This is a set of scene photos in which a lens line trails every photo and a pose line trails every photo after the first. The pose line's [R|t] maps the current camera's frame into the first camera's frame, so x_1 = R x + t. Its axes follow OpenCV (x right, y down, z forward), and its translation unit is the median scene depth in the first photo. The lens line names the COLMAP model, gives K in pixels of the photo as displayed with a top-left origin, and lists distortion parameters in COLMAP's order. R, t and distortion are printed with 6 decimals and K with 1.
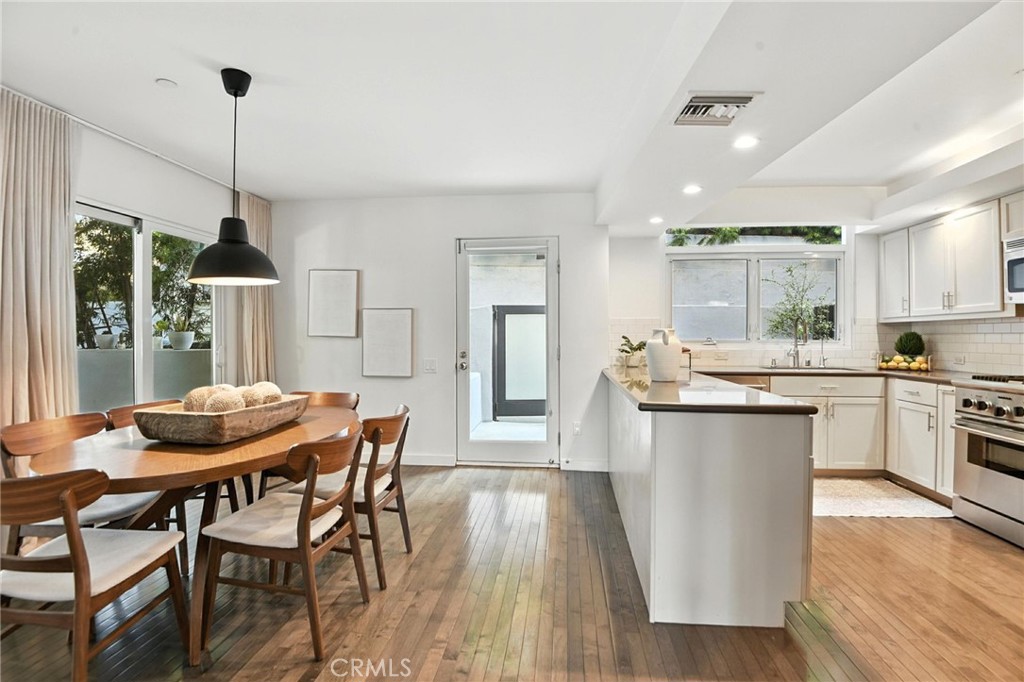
lens RADIAL K [[482.2, 0, 517.5], [0, 482.2, 336.8], [0, 0, 1]] dist [-0.033118, -0.000487]
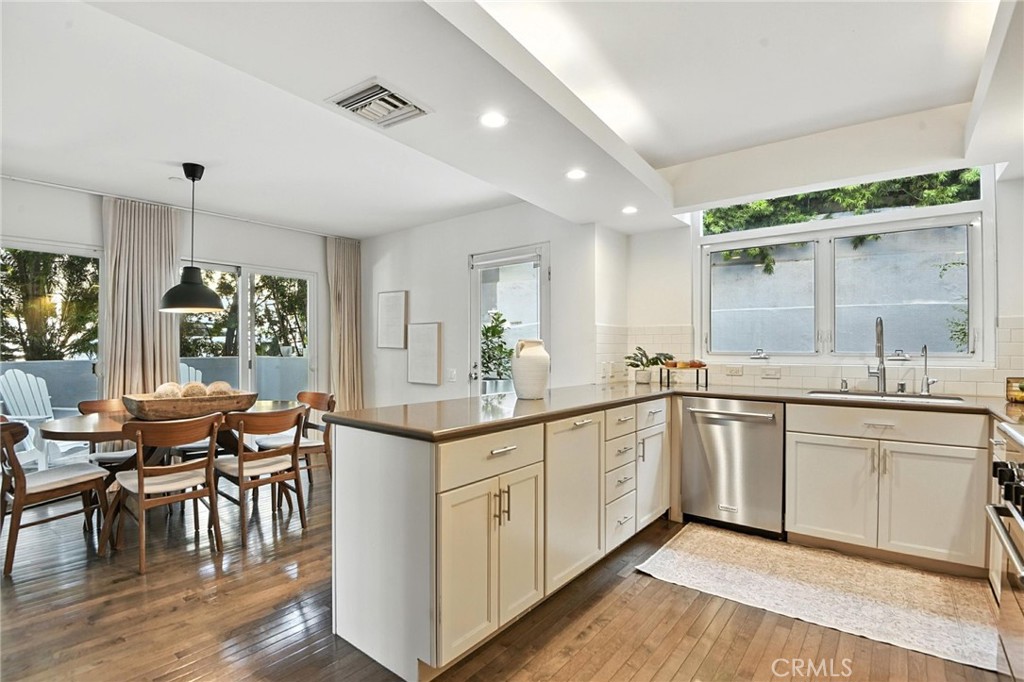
lens RADIAL K [[484.3, 0, 509.0], [0, 484.3, 348.0], [0, 0, 1]] dist [-0.037754, -0.001084]
pose [[0.843731, -0.002181, -0.536761, 0.508955], [0.001512, 0.999997, -0.001688, 0.000801], [0.536763, 0.000613, 0.843733, 0.158350]]
